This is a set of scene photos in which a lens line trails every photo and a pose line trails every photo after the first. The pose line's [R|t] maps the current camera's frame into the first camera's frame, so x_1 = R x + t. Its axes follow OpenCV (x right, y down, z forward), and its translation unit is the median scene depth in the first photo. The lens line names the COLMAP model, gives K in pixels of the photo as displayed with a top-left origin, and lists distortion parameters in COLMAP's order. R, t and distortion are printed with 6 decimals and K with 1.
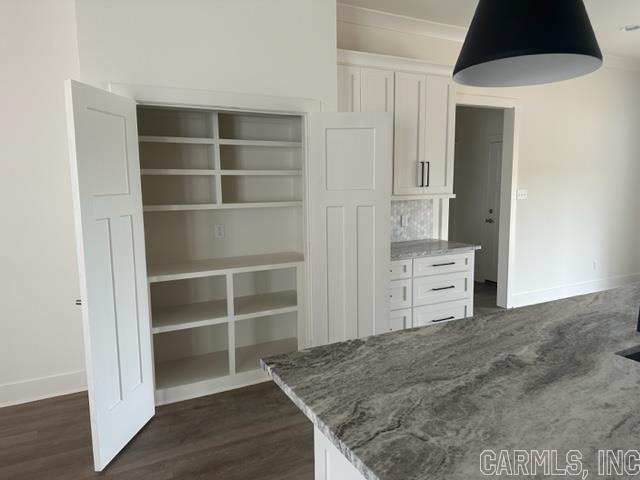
lens RADIAL K [[452.5, 0, 318.0], [0, 452.5, 239.9], [0, 0, 1]] dist [0.055831, -0.074459]
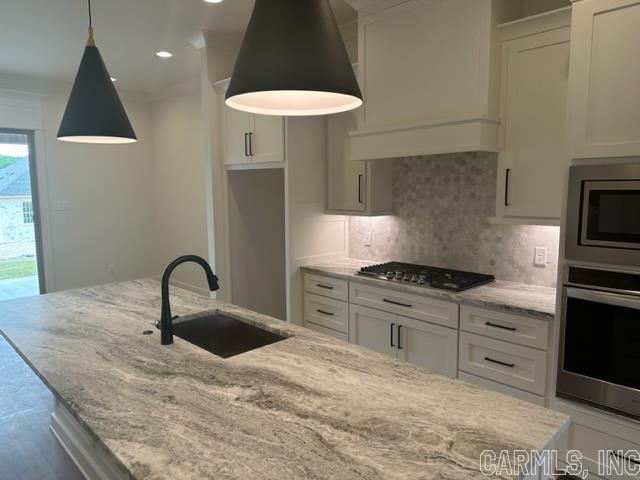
lens RADIAL K [[452.5, 0, 319.5], [0, 452.5, 237.6], [0, 0, 1]] dist [0.055831, -0.074459]
pose [[-0.291289, -0.104667, 0.950892, -0.521644], [0.142834, 0.978096, 0.151416, -0.204807], [-0.945912, 0.179925, -0.269959, 1.156695]]
